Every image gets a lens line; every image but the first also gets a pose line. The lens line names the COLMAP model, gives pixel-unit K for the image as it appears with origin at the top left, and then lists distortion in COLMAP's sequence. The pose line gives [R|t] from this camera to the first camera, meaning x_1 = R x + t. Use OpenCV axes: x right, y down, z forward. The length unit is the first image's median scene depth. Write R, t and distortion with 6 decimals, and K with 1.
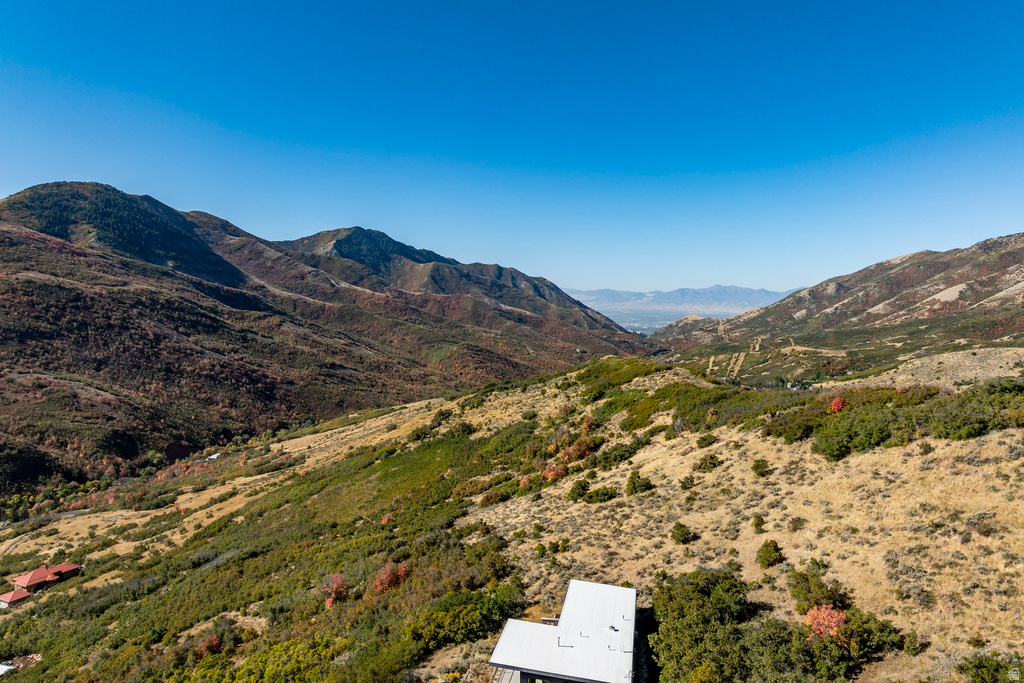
lens RADIAL K [[723.8, 0, 517.8], [0, 723.8, 294.7], [0, 0, 1]] dist [-0.043949, 0.010811]
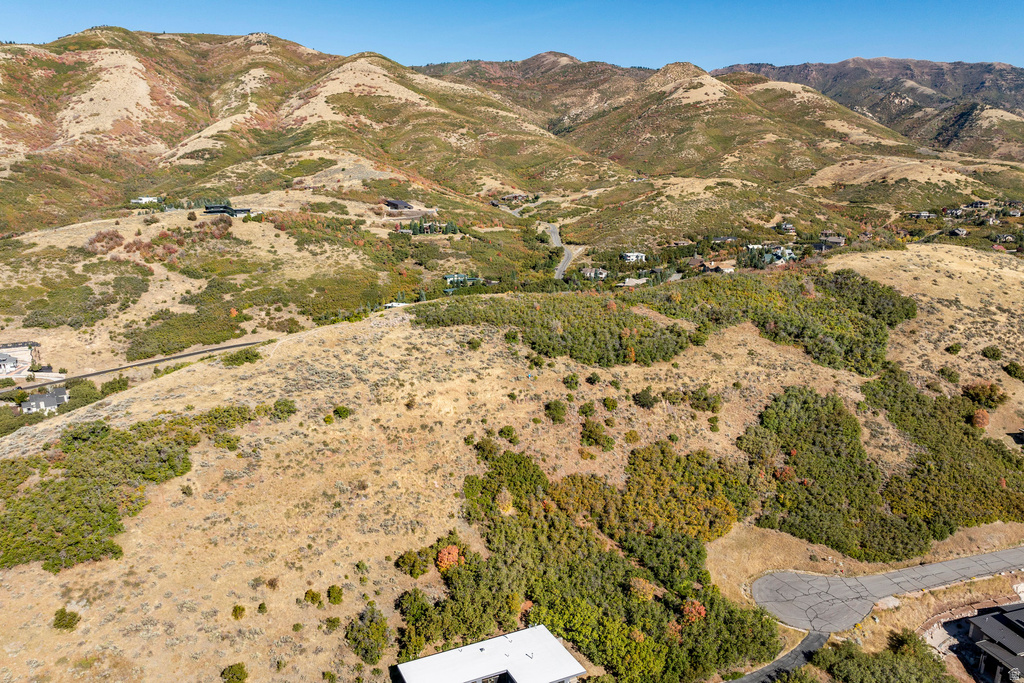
lens RADIAL K [[723.8, 0, 519.4], [0, 723.8, 357.3], [0, 0, 1]] dist [-0.043949, 0.010811]
pose [[-0.576150, -0.216438, 0.788166, -0.089708], [-0.010661, 0.966209, 0.257537, -0.043716], [-0.817274, 0.139977, -0.558990, 0.169396]]
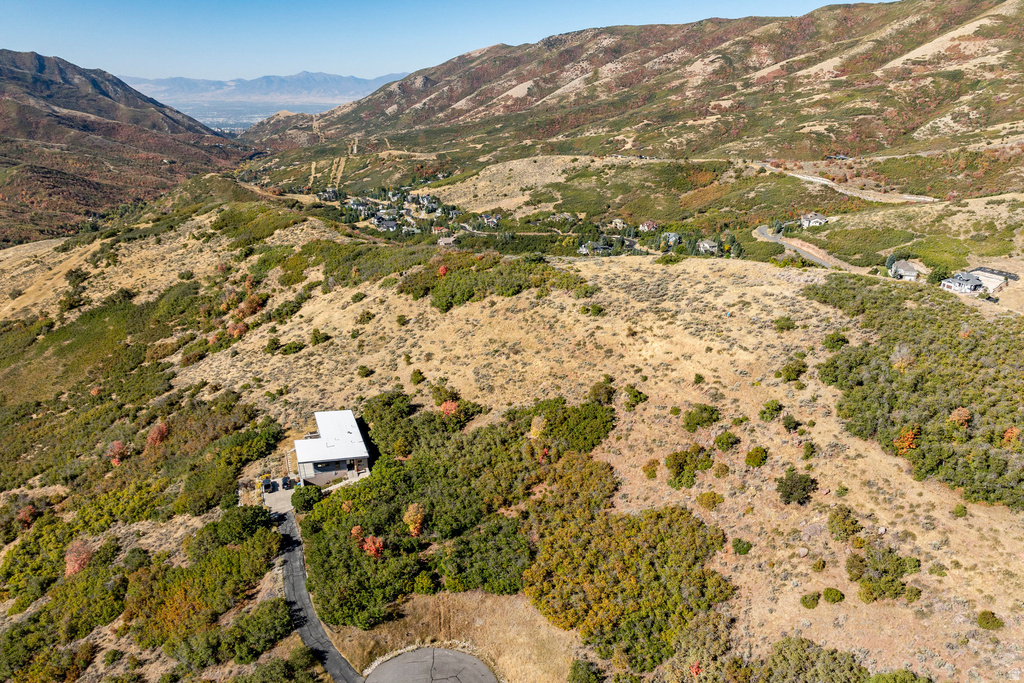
lens RADIAL K [[723.8, 0, 517.8], [0, 723.8, 356.8], [0, 0, 1]] dist [-0.043949, 0.010811]
pose [[0.857779, -0.181984, 0.480726, -0.039486], [-0.002190, 0.933927, 0.357457, -0.044687], [-0.514014, -0.307672, 0.800704, -0.077366]]
